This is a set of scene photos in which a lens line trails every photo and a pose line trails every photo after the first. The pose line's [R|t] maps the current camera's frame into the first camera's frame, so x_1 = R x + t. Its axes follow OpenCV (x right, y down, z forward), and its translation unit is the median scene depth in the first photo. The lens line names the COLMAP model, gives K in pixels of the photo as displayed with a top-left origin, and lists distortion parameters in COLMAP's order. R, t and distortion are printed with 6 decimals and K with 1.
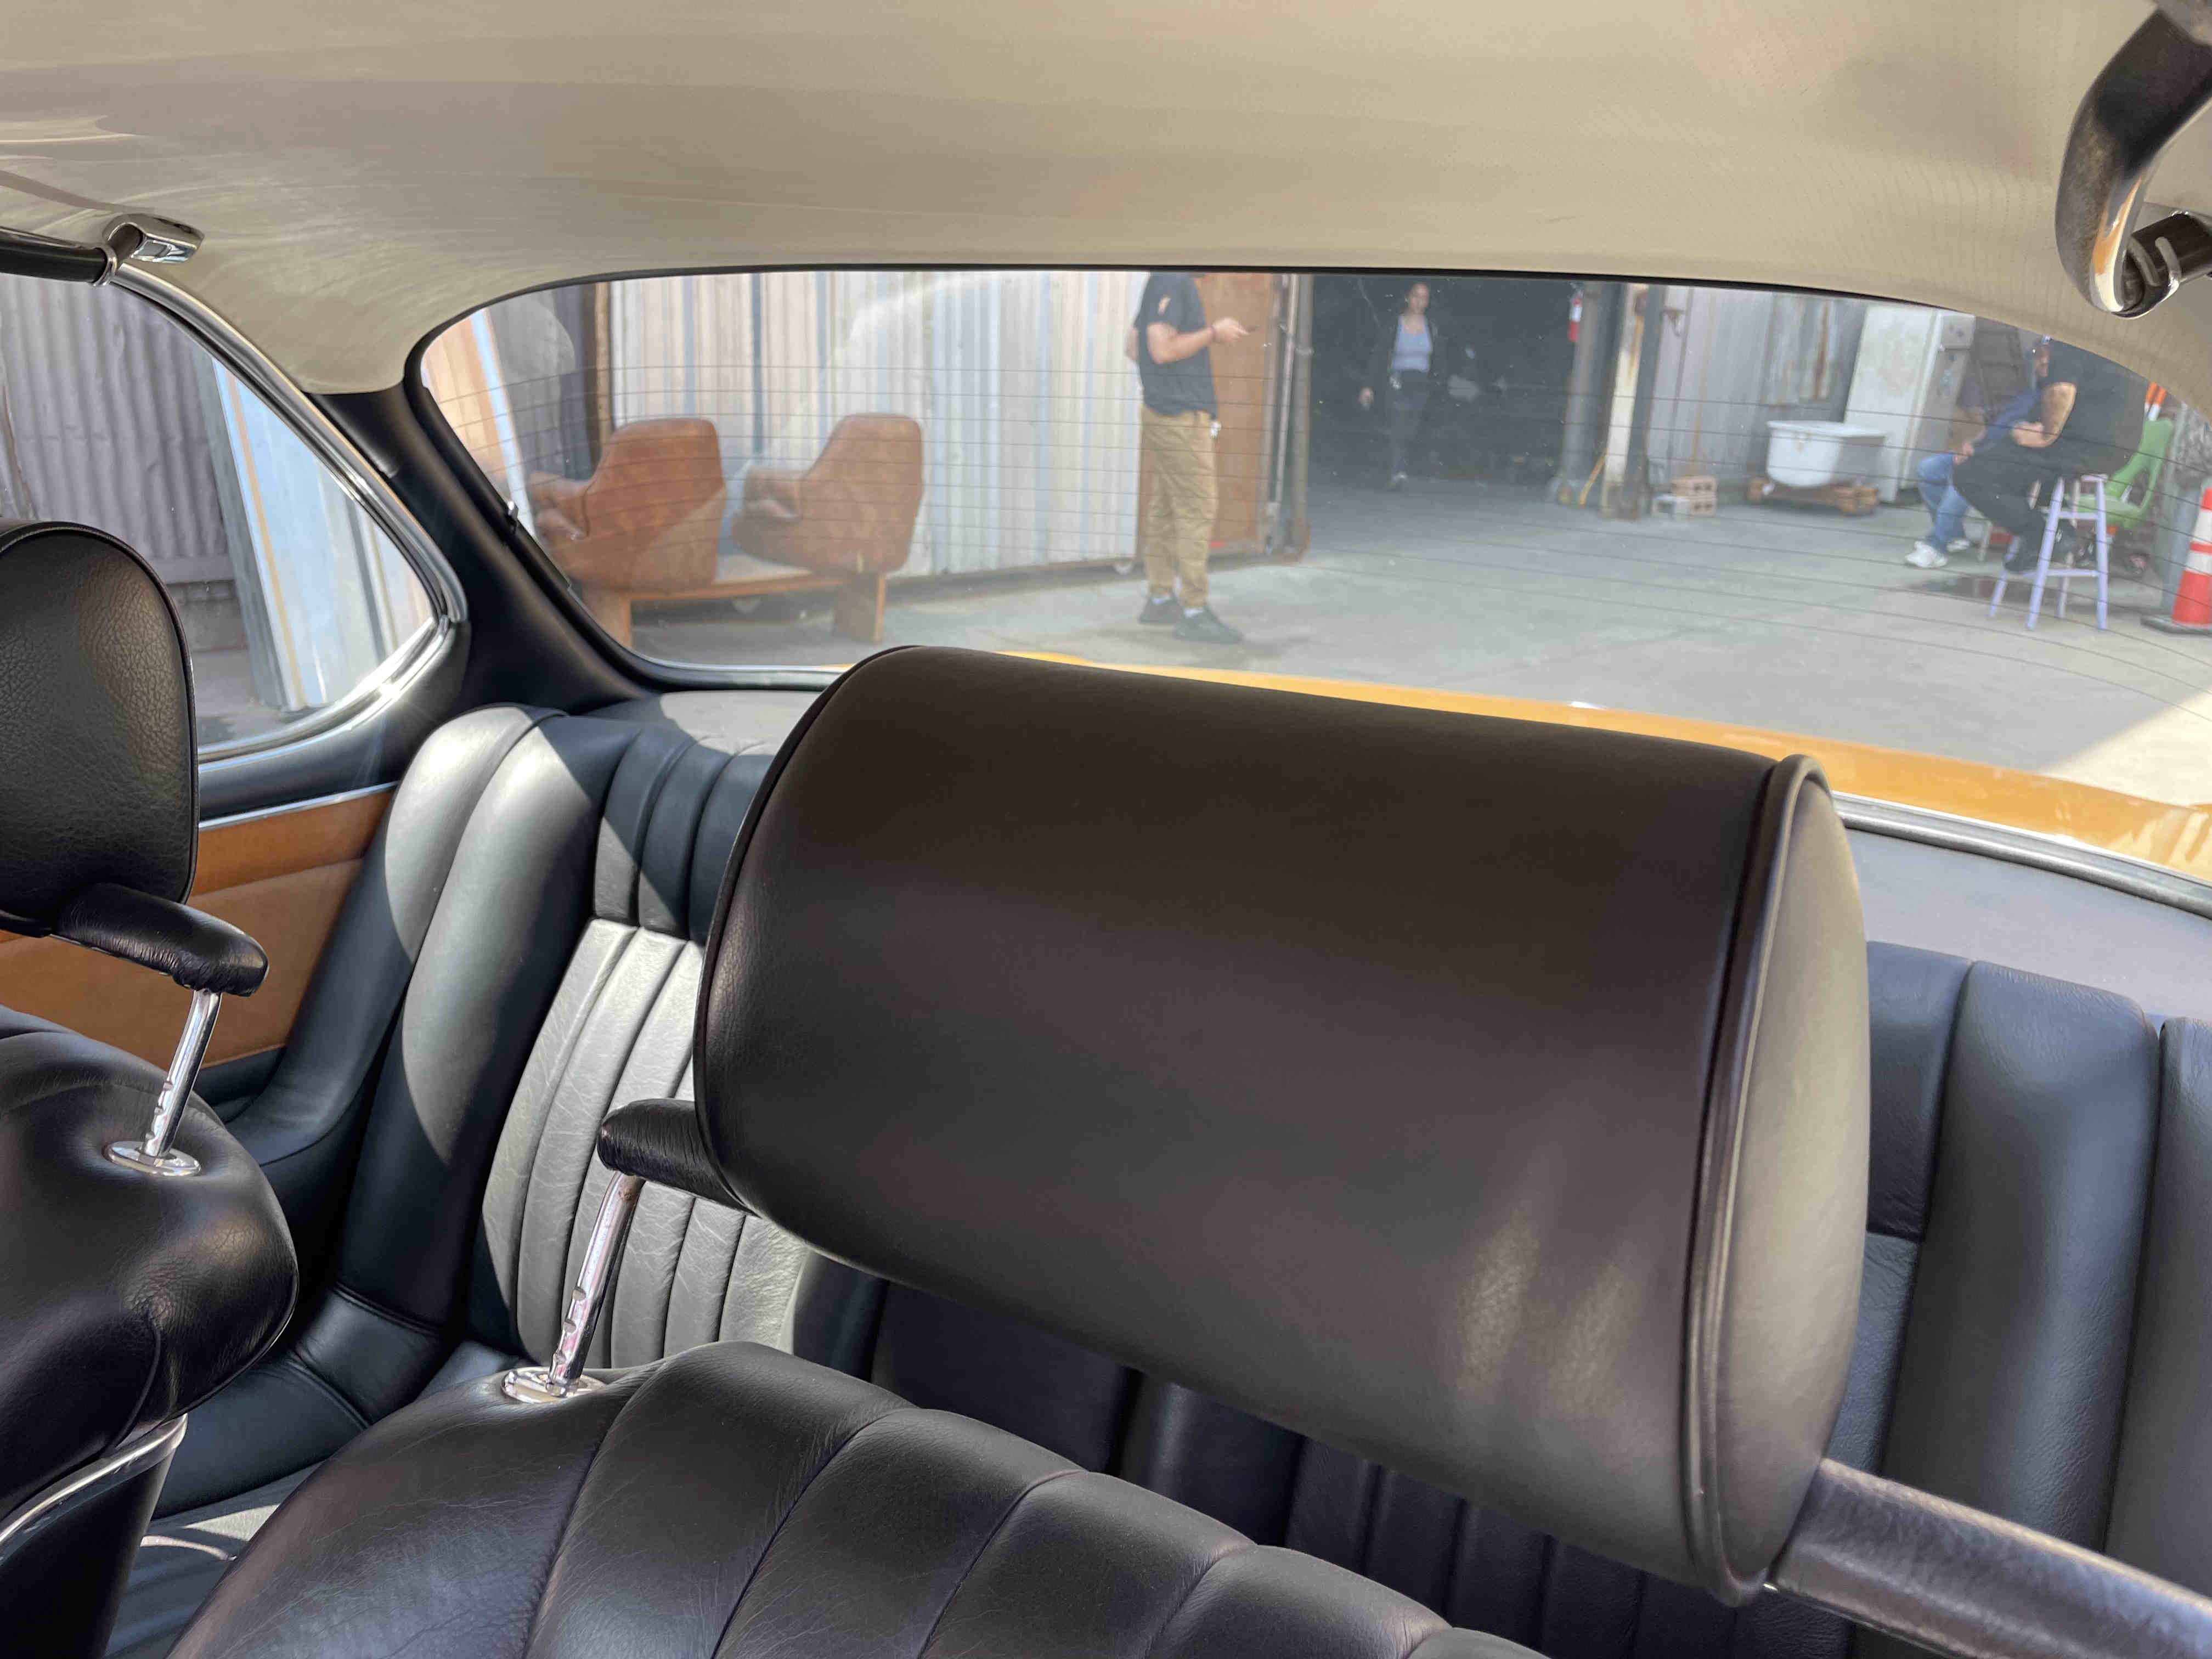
lens RADIAL K [[1704.5, 0, 1118.0], [0, 1704.5, 834.1], [0, 0, 1]] dist [-0.010360, -0.010276]
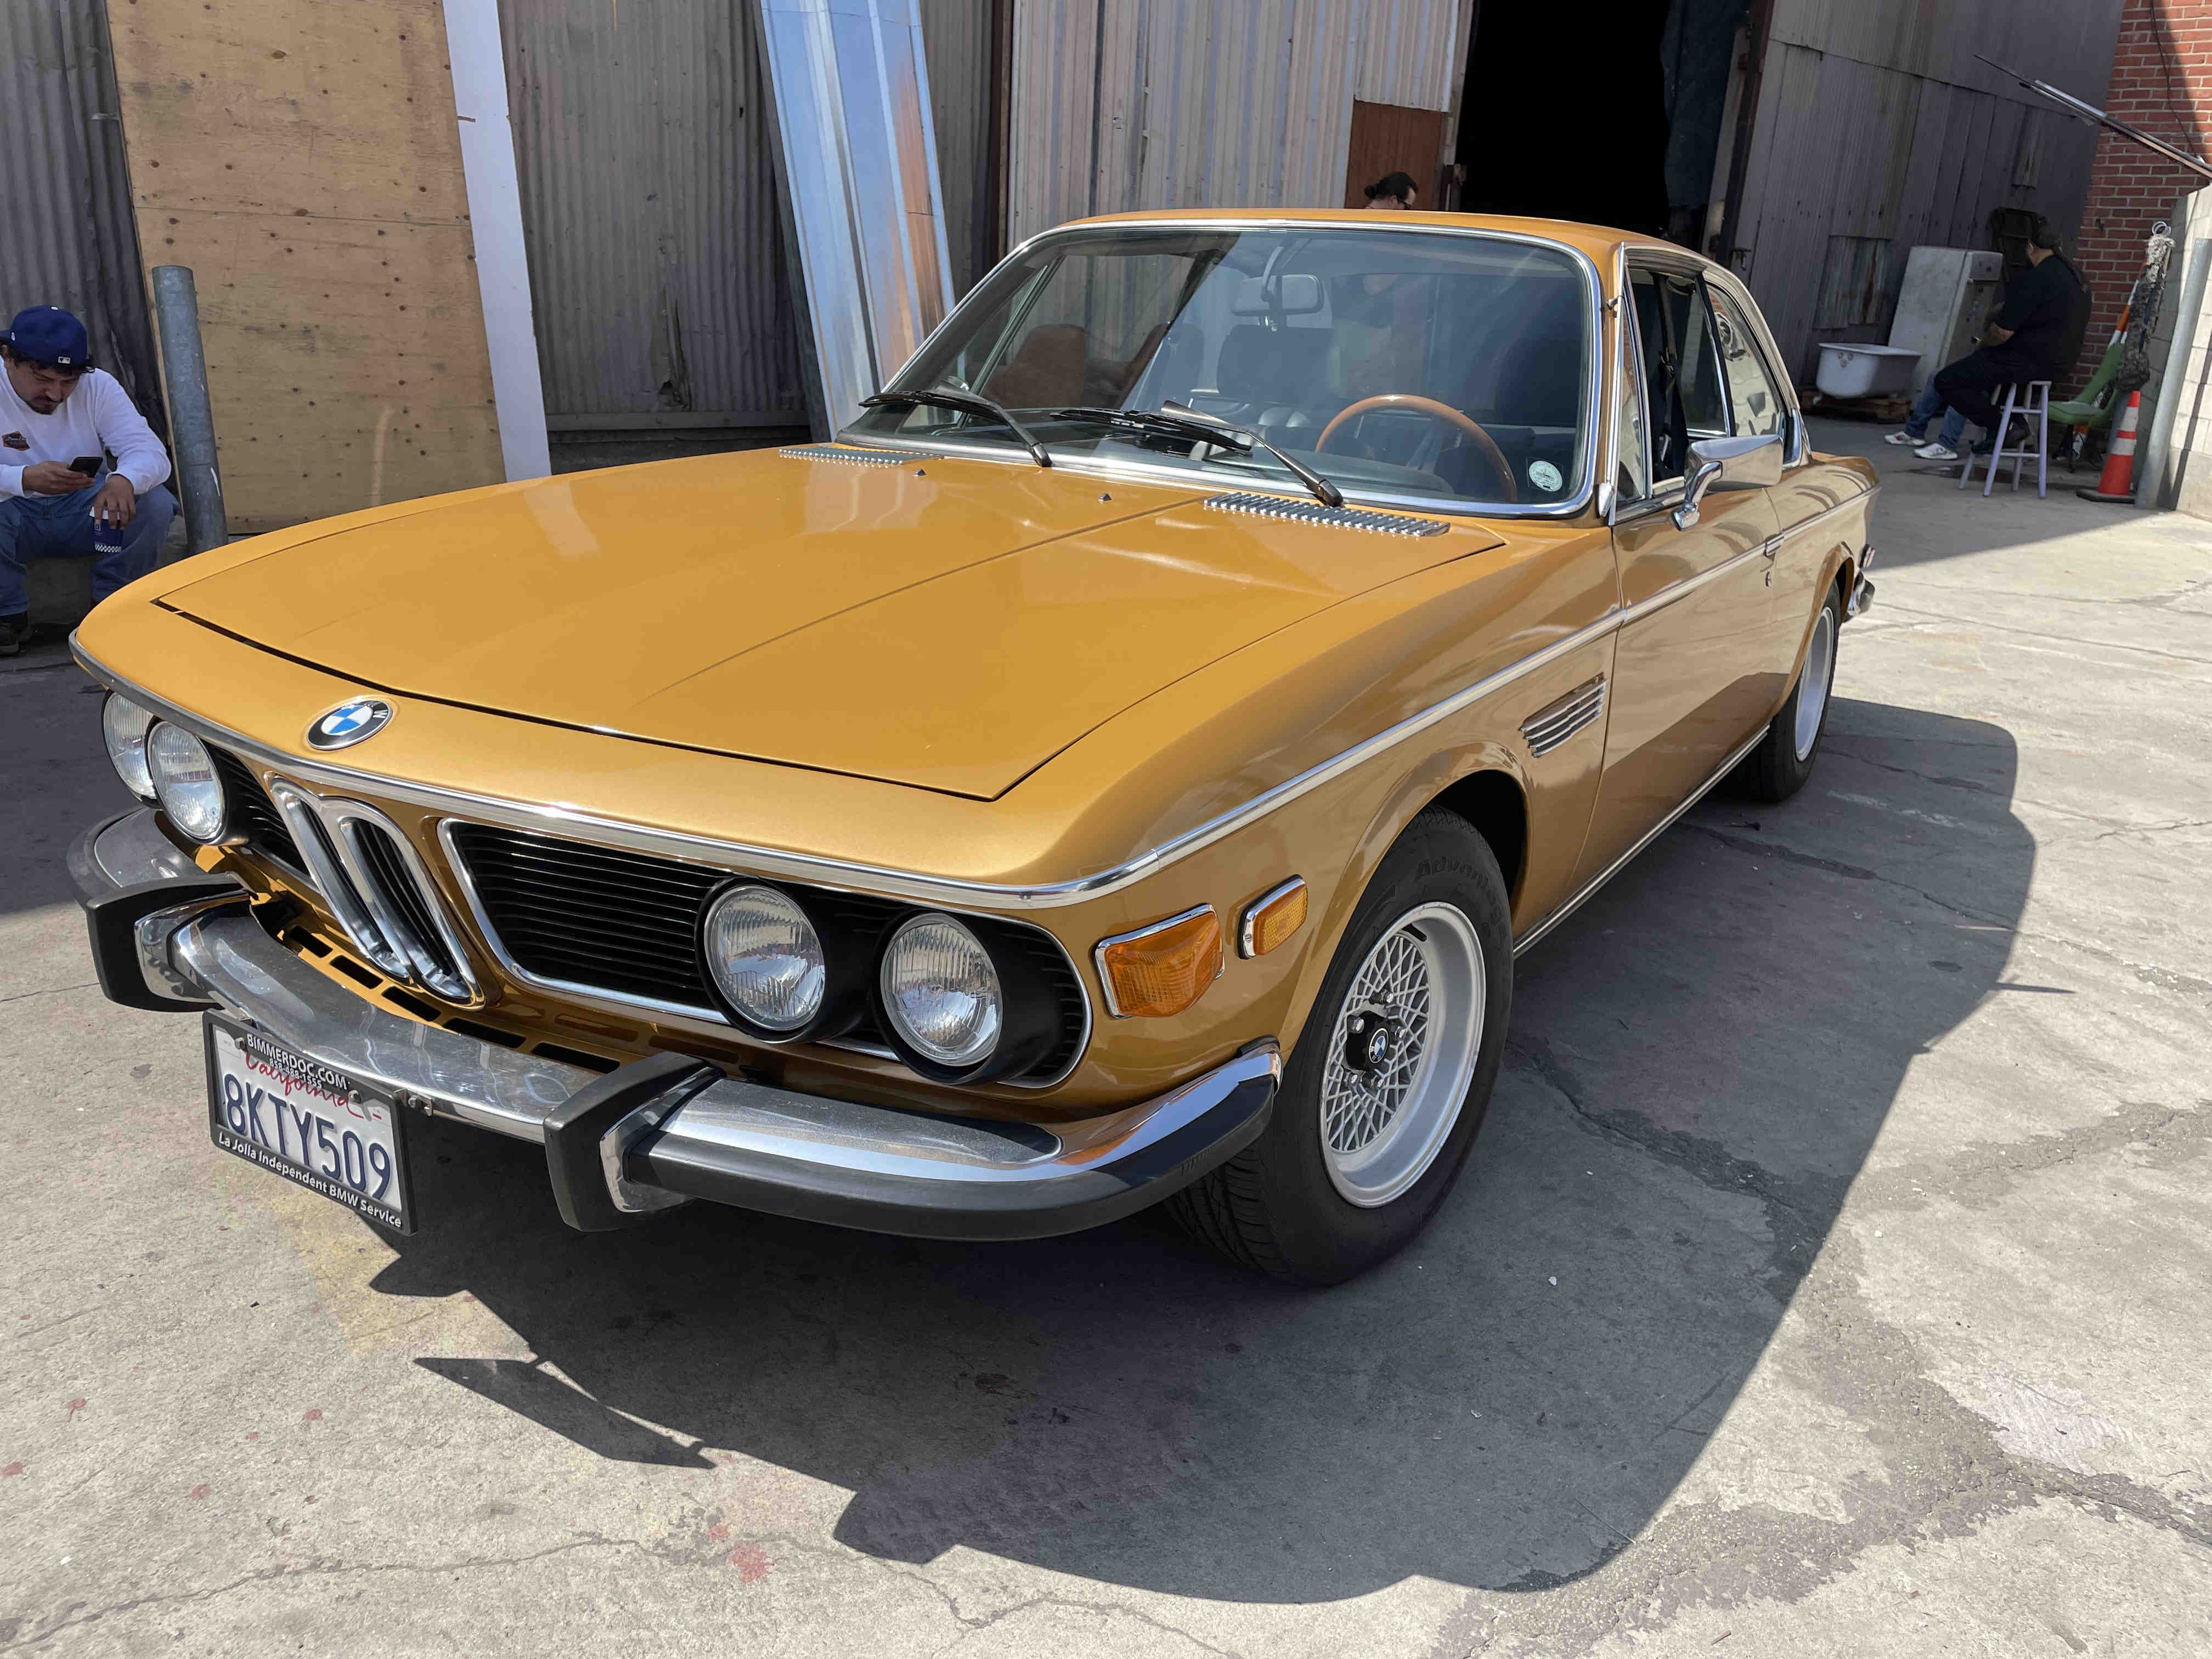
lens RADIAL K [[1704.5, 0, 1118.0], [0, 1704.5, 834.1], [0, 0, 1]] dist [-0.010360, -0.010276]
pose [[0.998891, 0.019934, -0.042643, -0.051679], [-0.018151, 0.998961, 0.041798, 0.061636], [0.043432, -0.040978, 0.998216, -0.228257]]
